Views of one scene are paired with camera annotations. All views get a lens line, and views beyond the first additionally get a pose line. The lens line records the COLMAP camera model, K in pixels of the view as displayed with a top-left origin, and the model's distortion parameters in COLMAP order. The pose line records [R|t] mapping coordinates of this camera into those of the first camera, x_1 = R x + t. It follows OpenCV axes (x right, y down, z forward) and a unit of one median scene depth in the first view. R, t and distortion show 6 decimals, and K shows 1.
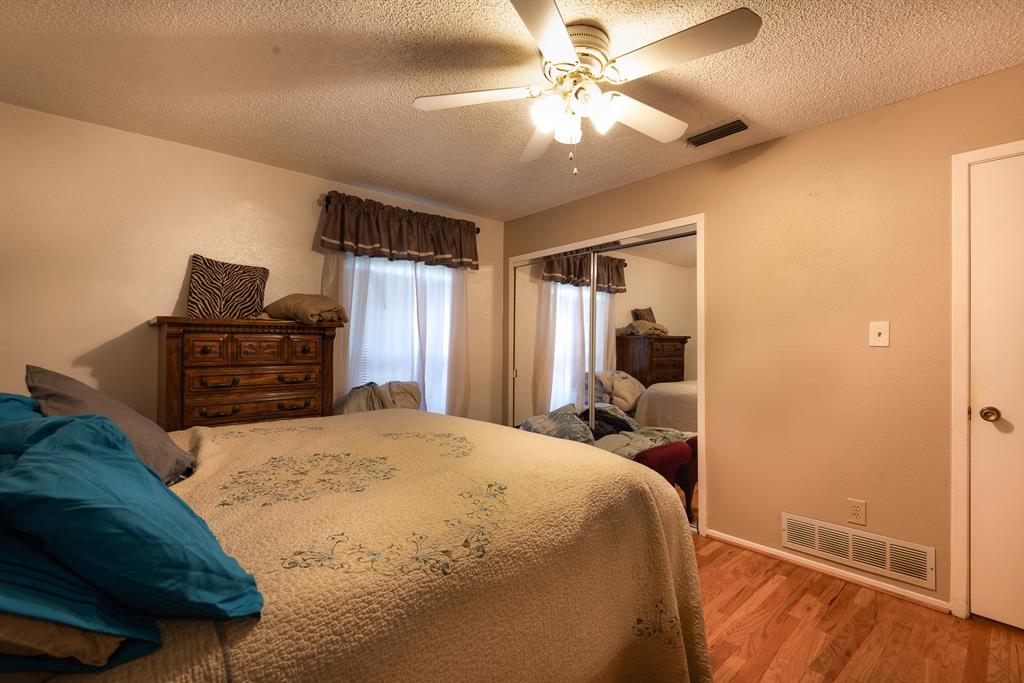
lens RADIAL K [[462.6, 0, 511.2], [0, 462.6, 344.1], [0, 0, 1]] dist [0.041428, -0.025227]
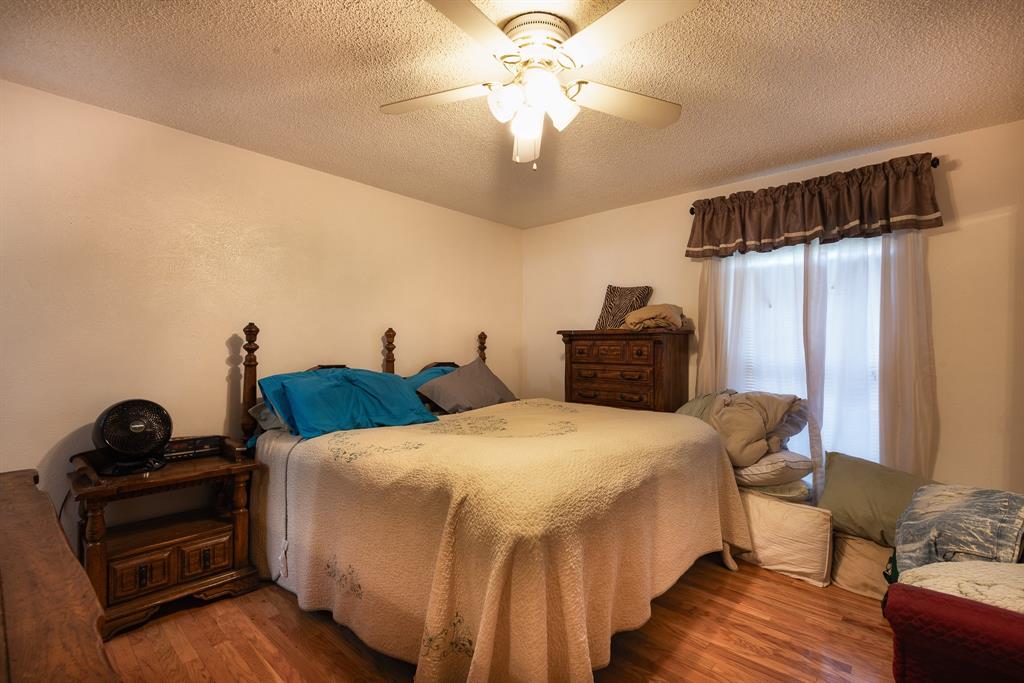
lens RADIAL K [[427.7, 0, 513.4], [0, 427.7, 355.1], [0, 0, 1]] dist [-0.000177, -0.000064]
pose [[0.130596, 0.012168, -0.991361, 0.537906], [-0.010617, 0.999885, 0.010875, 0.009190], [0.991379, 0.009105, 0.130710, 0.497860]]
